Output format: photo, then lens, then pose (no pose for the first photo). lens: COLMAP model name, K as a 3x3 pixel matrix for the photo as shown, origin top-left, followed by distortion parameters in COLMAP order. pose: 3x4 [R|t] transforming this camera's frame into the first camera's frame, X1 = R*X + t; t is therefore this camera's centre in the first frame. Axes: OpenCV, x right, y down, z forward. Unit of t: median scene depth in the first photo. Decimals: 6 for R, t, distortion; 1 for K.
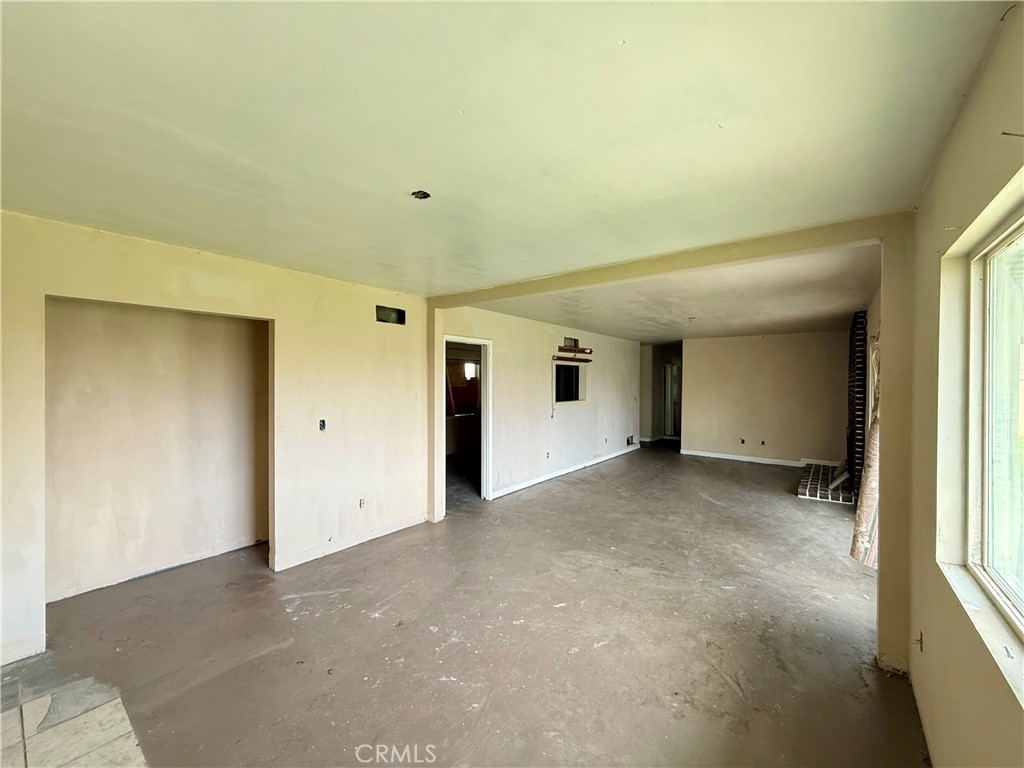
lens RADIAL K [[407.7, 0, 512.0], [0, 407.7, 384.9], [0, 0, 1]] dist [0.001416, 0.000839]
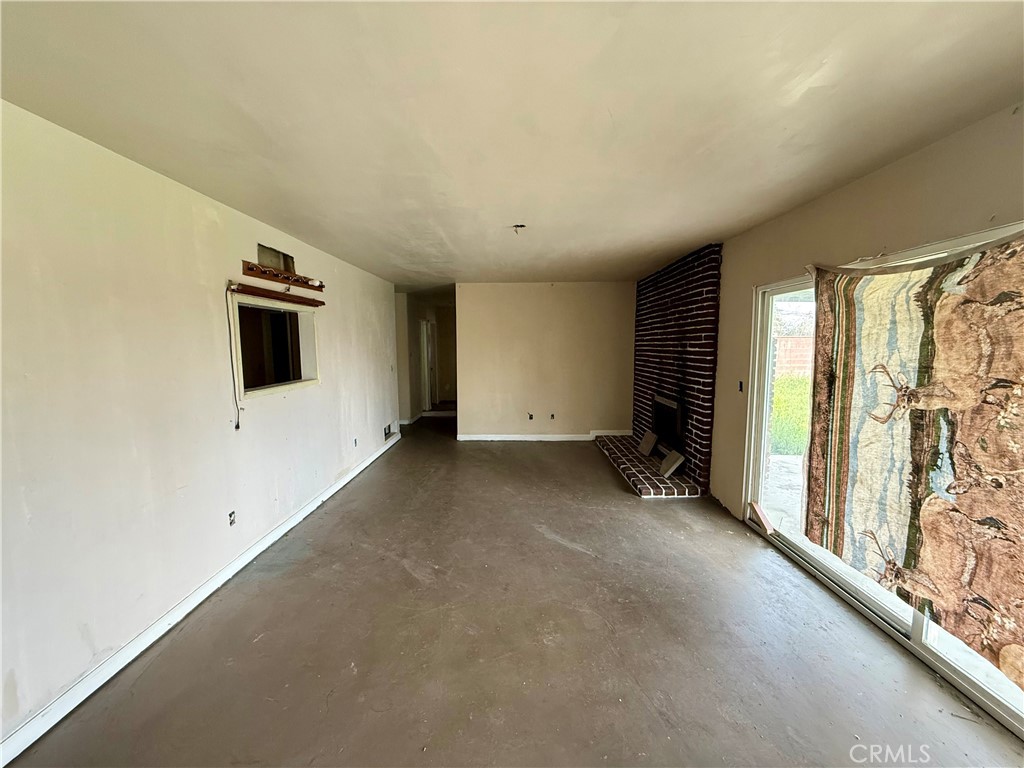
lens RADIAL K [[407.7, 0, 509.5], [0, 407.7, 383.9], [0, 0, 1]] dist [0.001416, 0.000839]
pose [[0.798012, -0.070506, 0.598503, 0.068215], [0.015334, 0.995187, 0.096792, -0.003590], [-0.602447, -0.068064, 0.795252, 0.455550]]
